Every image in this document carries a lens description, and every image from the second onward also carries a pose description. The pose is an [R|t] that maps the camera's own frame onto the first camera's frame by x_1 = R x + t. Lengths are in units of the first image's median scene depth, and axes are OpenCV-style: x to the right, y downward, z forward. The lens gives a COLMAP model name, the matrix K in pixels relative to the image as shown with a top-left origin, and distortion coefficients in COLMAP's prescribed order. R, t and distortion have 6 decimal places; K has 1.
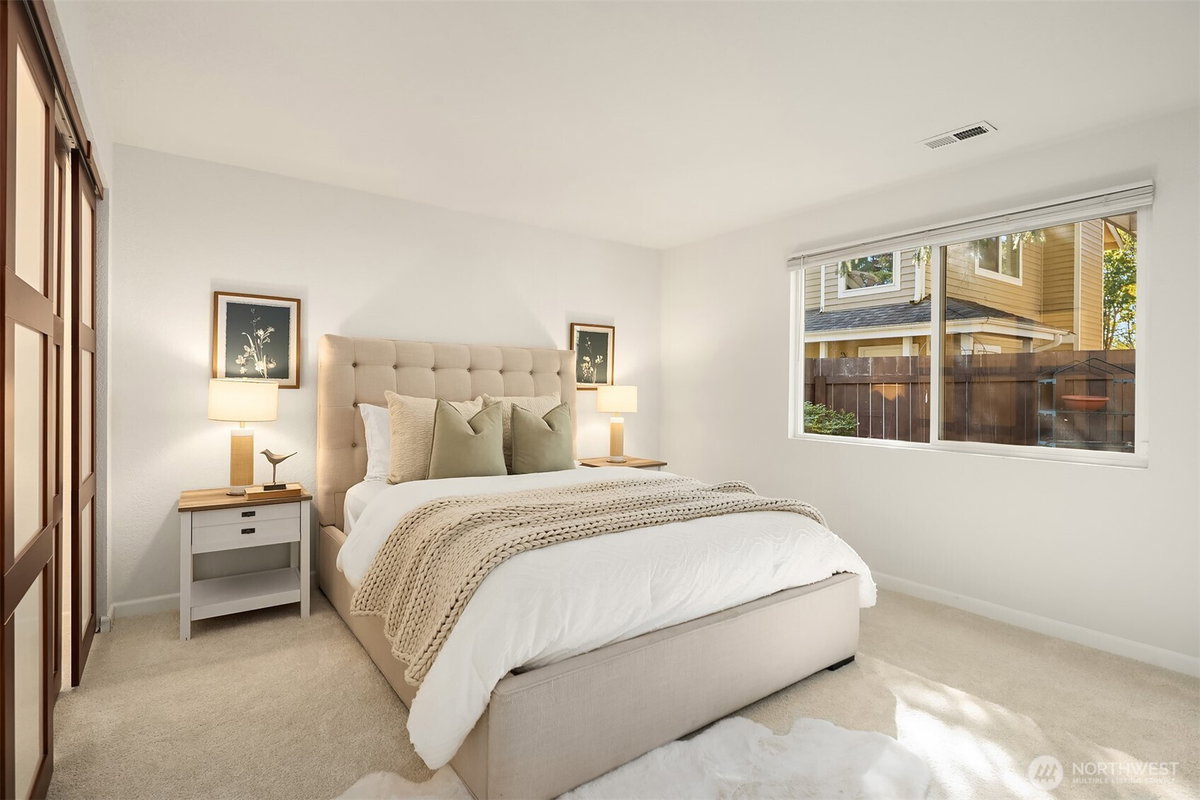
lens RADIAL K [[584.9, 0, 600.7], [0, 584.9, 392.9], [0, 0, 1]] dist [0.008235, -0.006815]
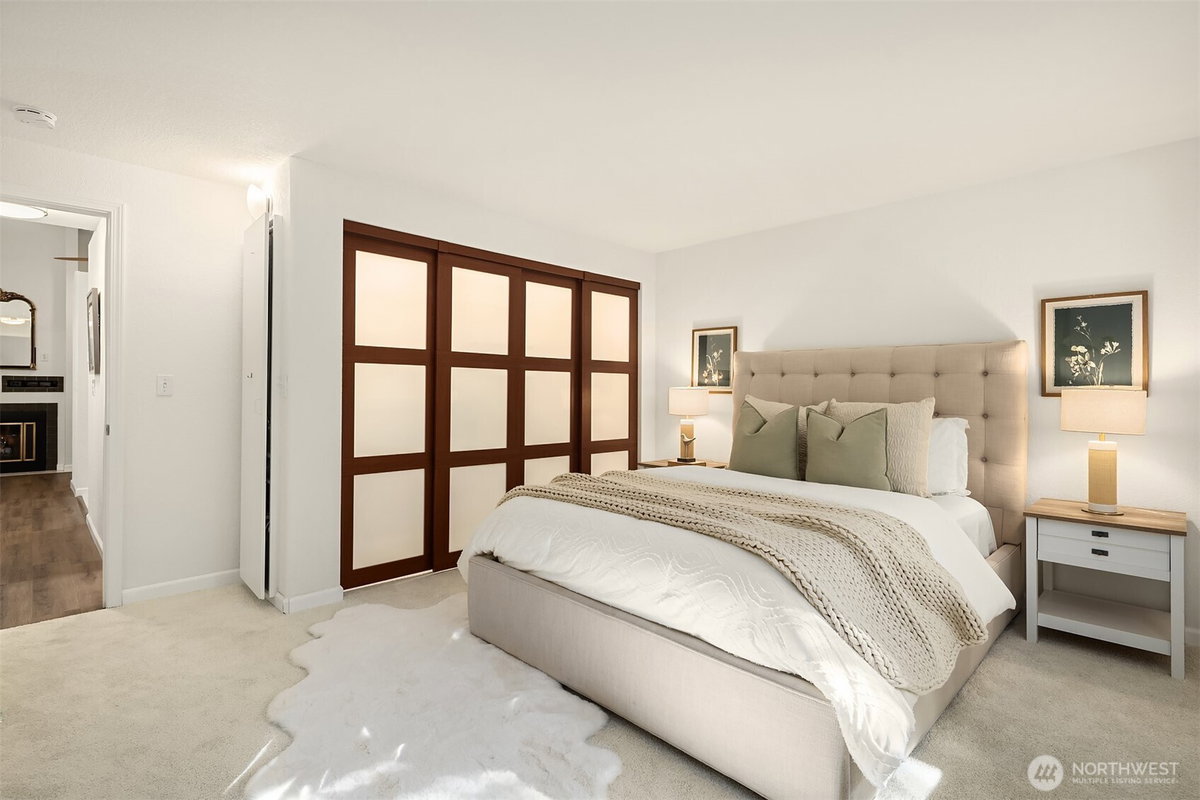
lens RADIAL K [[553.2, 0, 603.8], [0, 553.2, 396.6], [0, 0, 1]] dist [0.002718, -0.000872]
pose [[0.167262, 0.003069, -0.985908, 0.706235], [-0.012886, 0.999917, 0.000926, 0.002987], [0.985828, 0.012549, 0.167288, 0.500994]]
